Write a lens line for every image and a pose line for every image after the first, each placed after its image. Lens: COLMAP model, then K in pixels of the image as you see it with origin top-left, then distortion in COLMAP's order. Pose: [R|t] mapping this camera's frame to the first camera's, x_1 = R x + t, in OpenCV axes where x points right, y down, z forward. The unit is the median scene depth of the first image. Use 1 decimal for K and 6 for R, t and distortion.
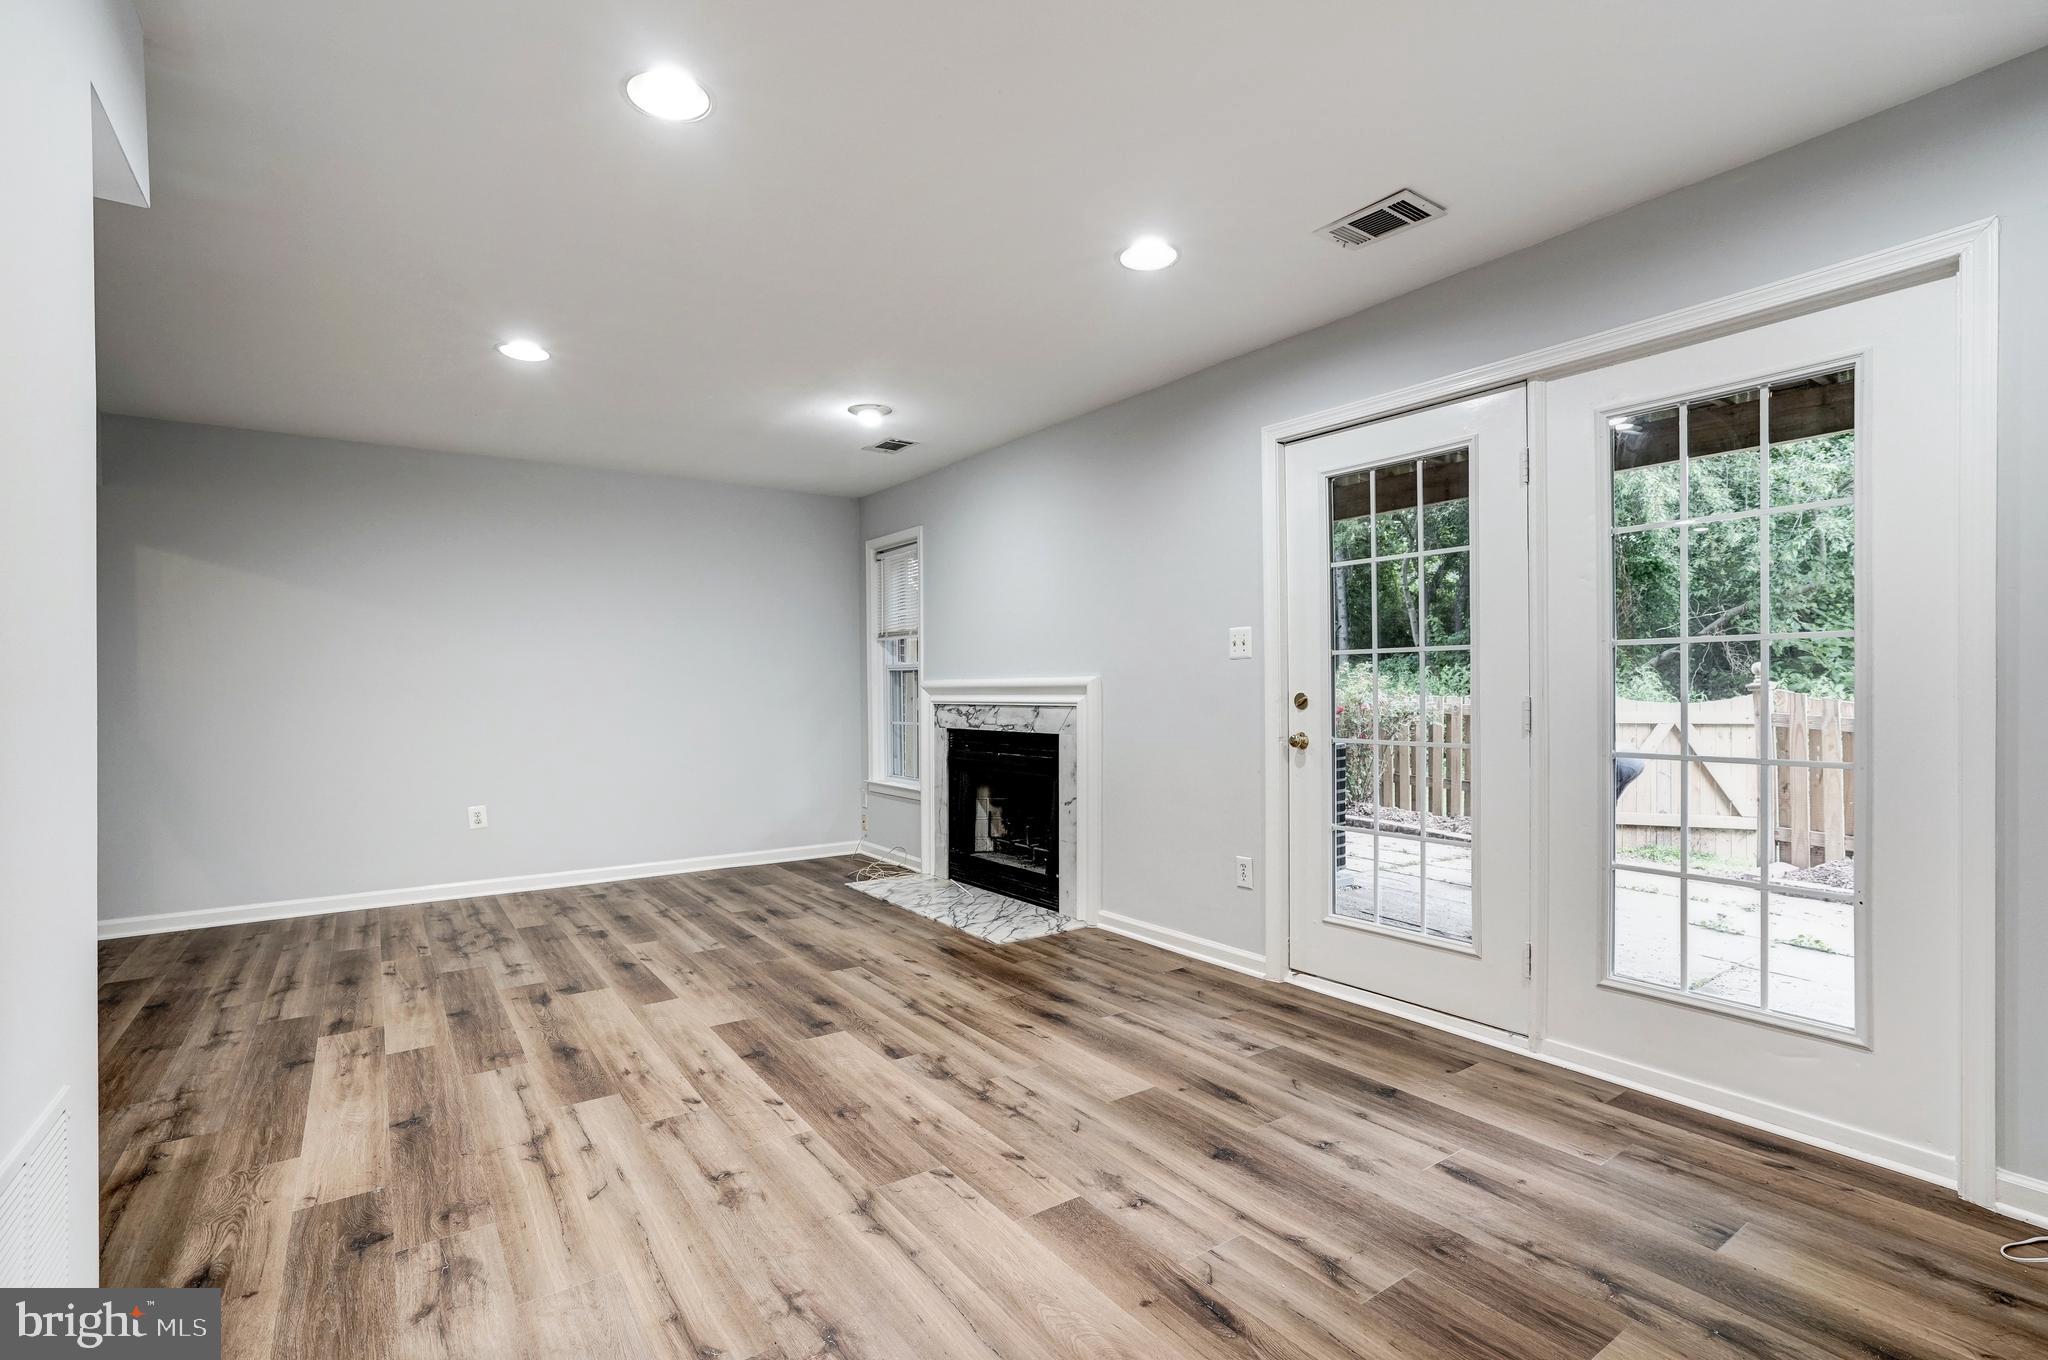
lens RADIAL K [[938.6, 0, 1009.7], [0, 938.6, 692.2], [0, 0, 1]] dist [-0.046504, 0.025551]
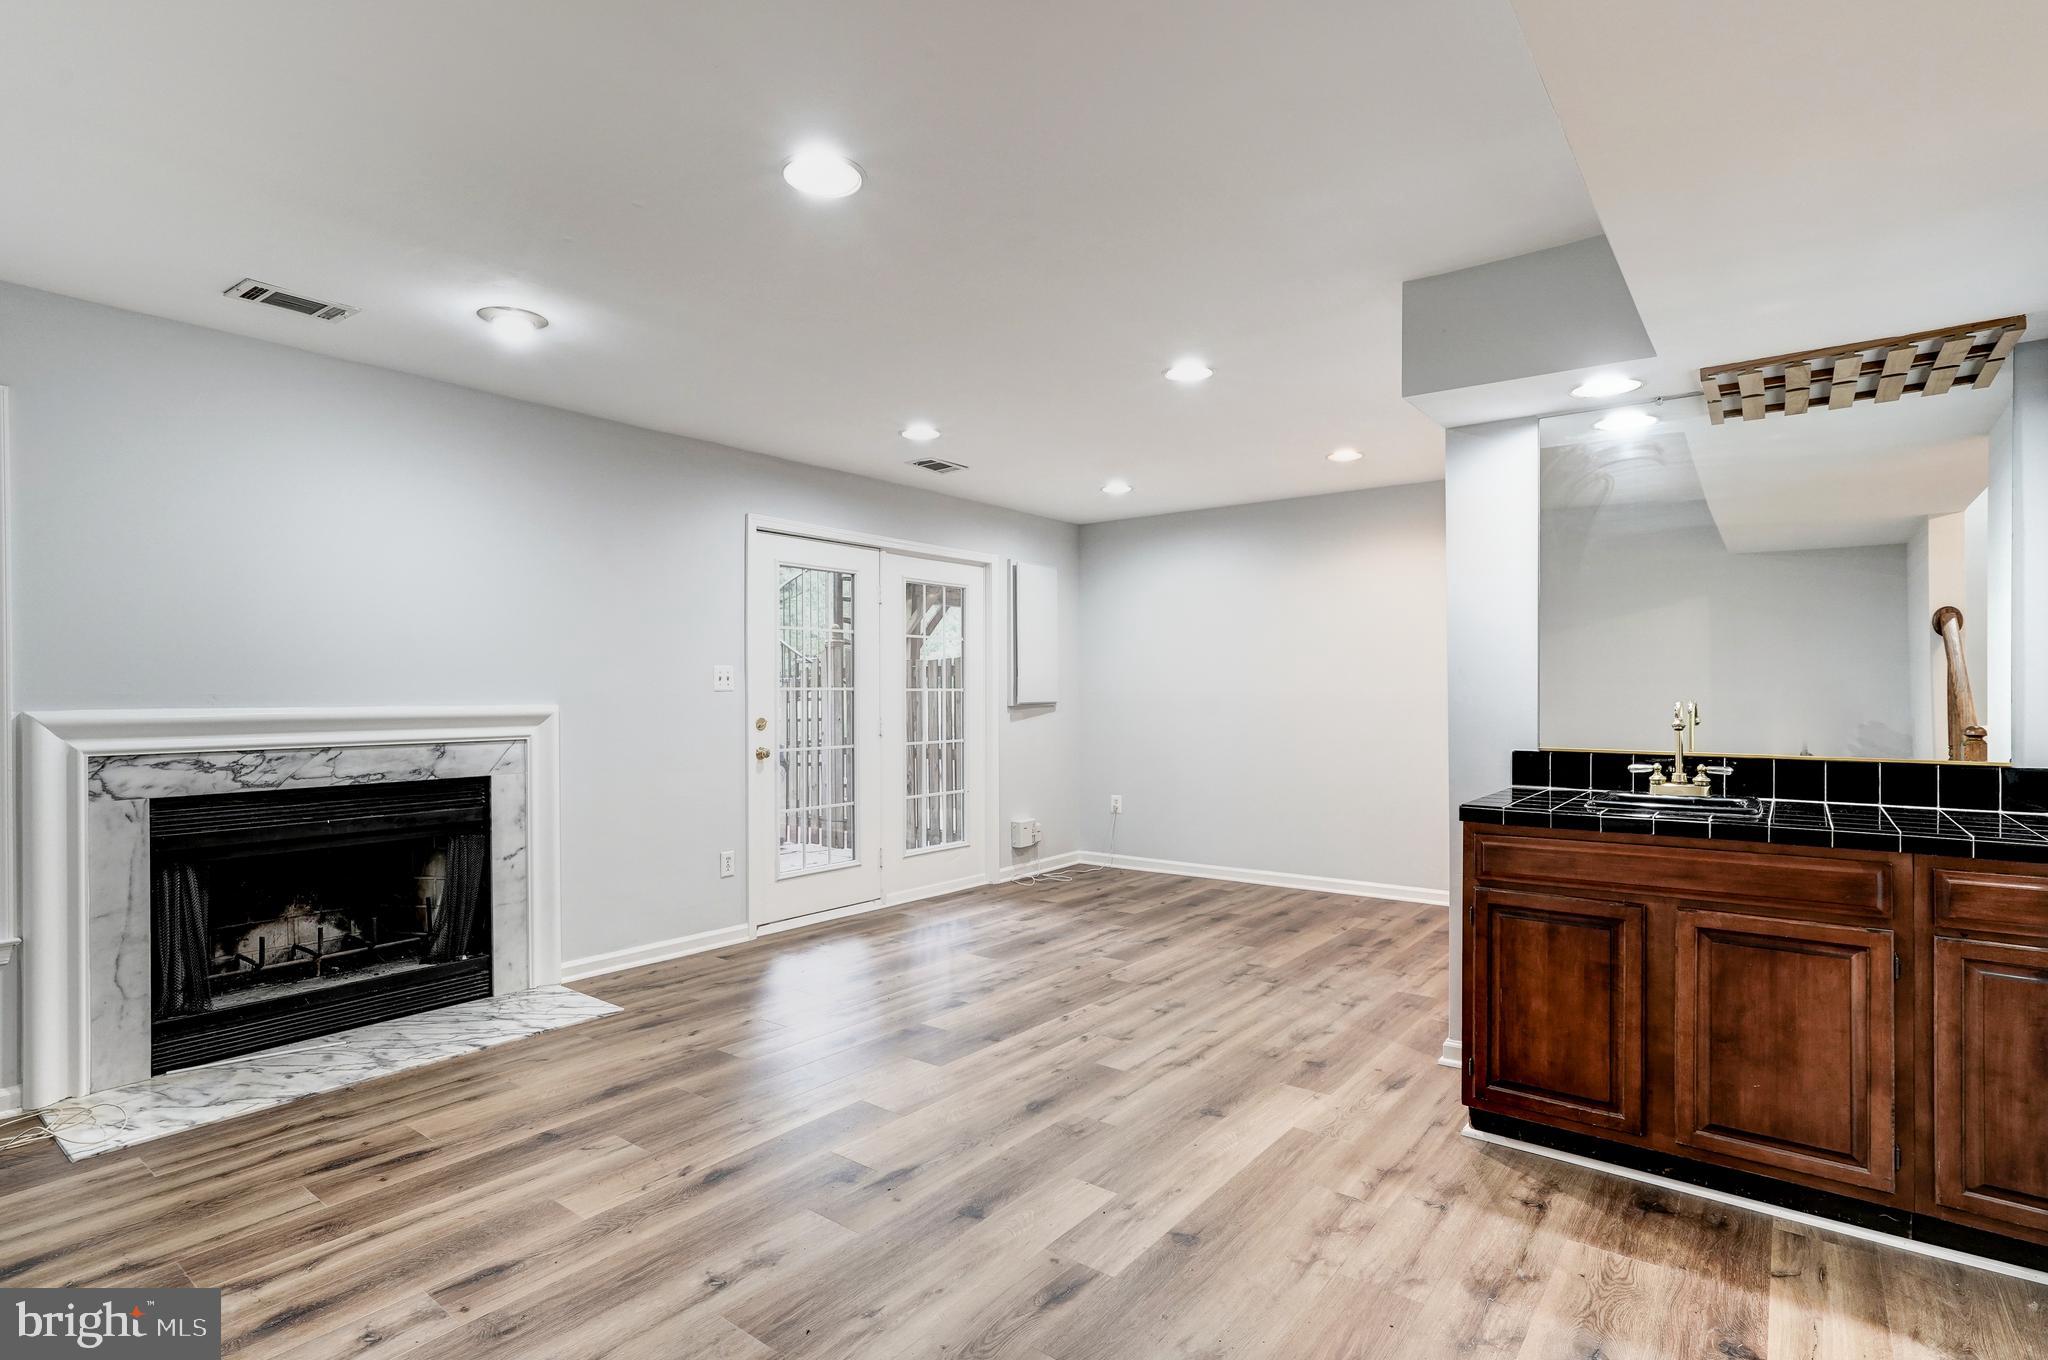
lens RADIAL K [[1005.8, 0, 1012.8], [0, 1005.8, 700.2], [0, 0, 1]] dist [-0.018678, 0.001441]
pose [[-0.290909, 0.001045, 0.956750, -1.352536], [0.007101, 0.999974, 0.001067, -0.027406], [-0.956724, 0.007104, -0.290909, 1.225861]]
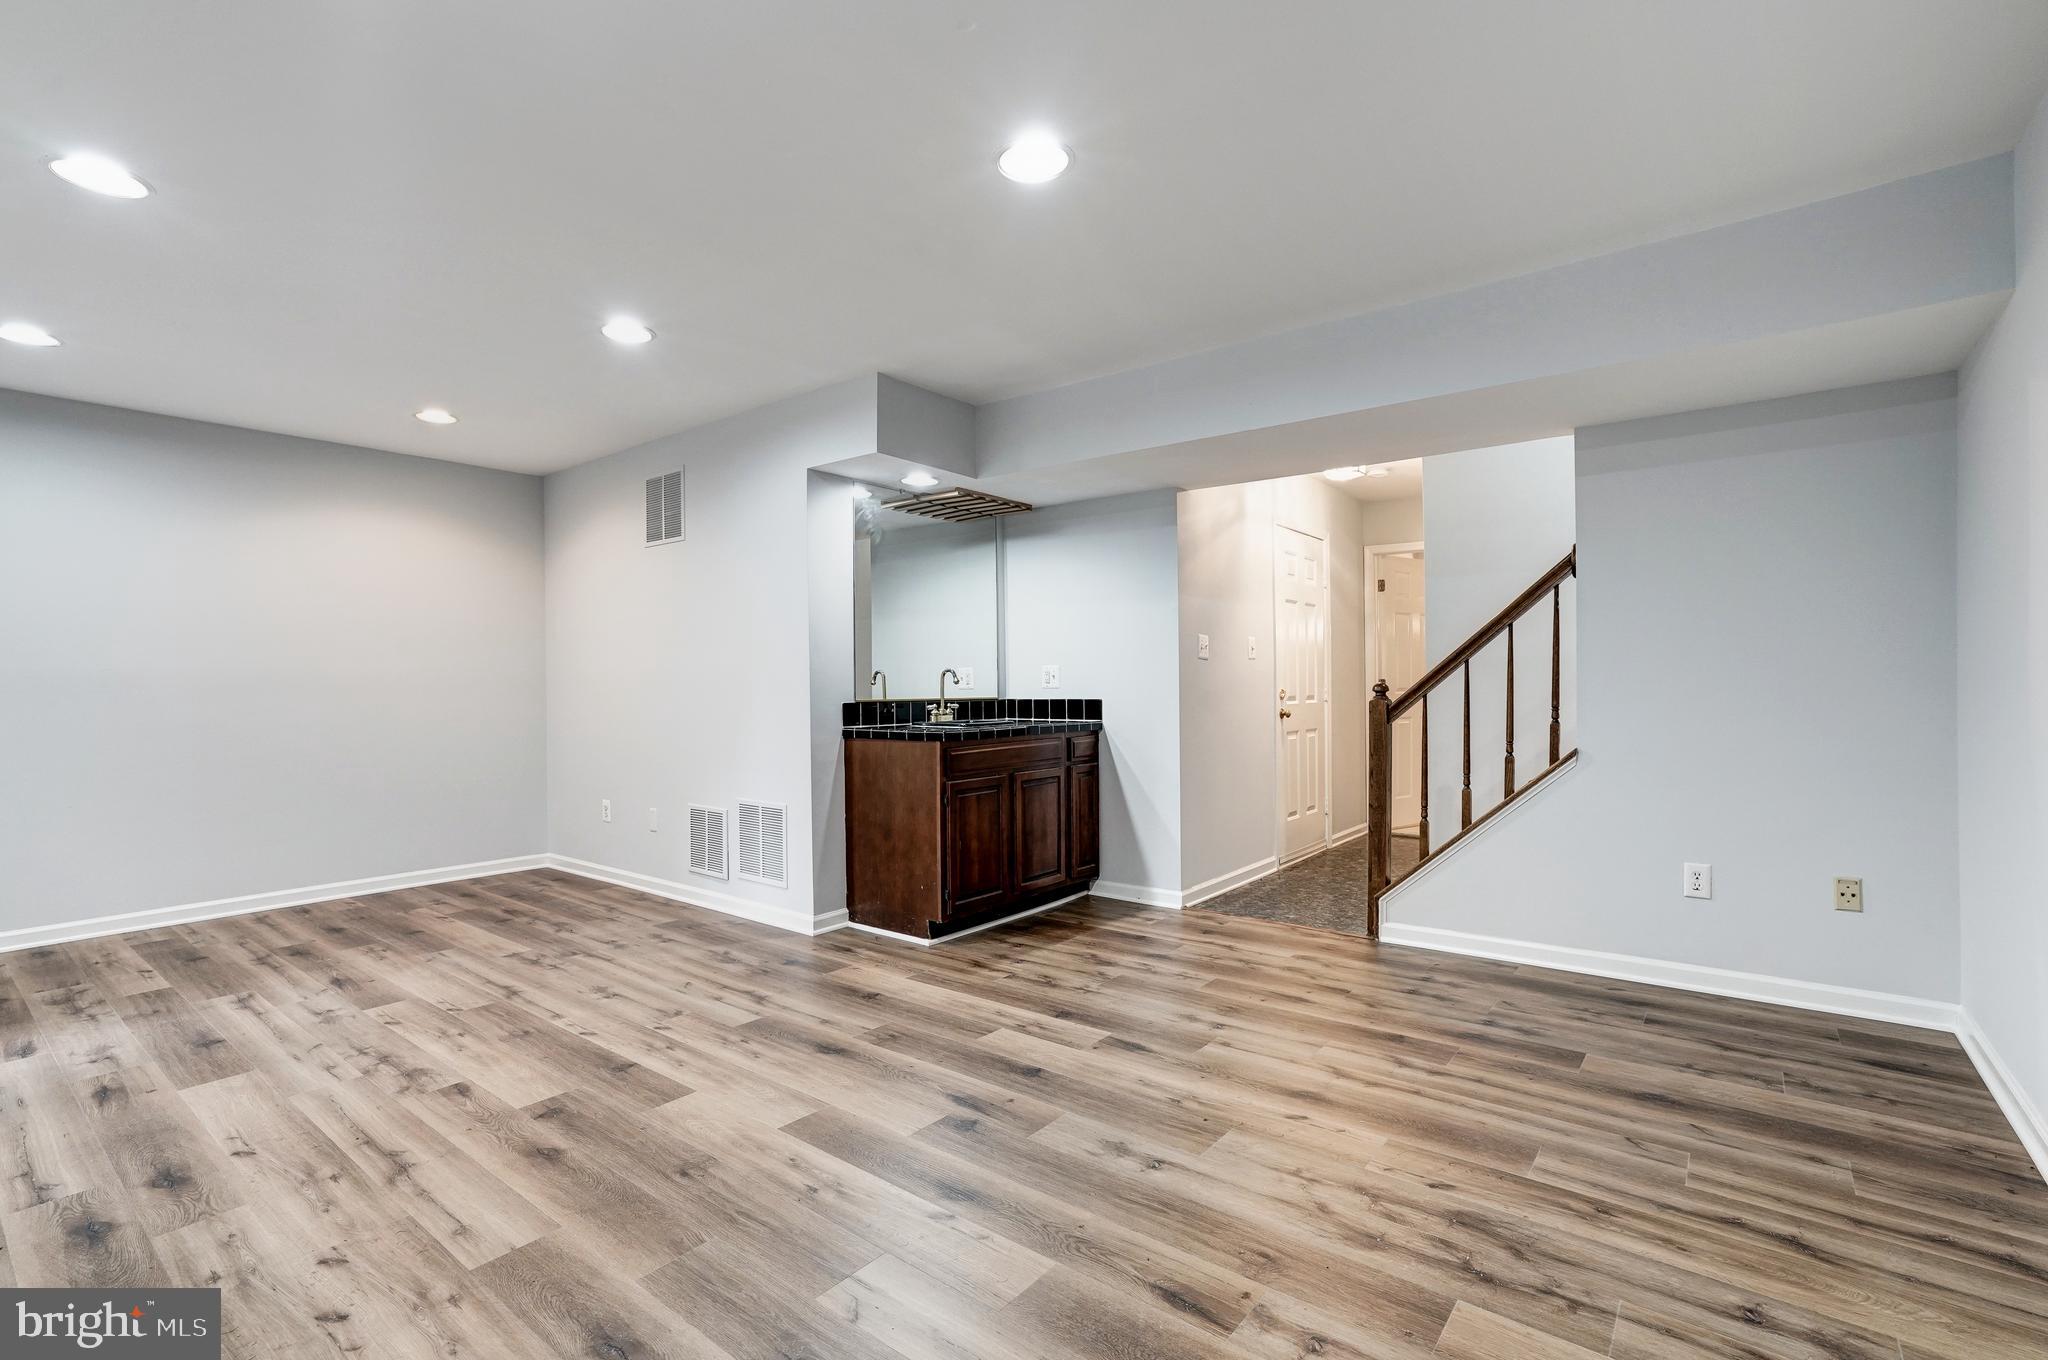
lens RADIAL K [[938.6, 0, 1009.7], [0, 938.6, 692.2], [0, 0, 1]] dist [-0.046504, 0.025551]
pose [[-0.959464, 0.016250, -0.281361, -0.361712], [0.013188, 0.999831, 0.012775, -0.001241], [0.281521, 0.008546, -0.959517, 1.856174]]
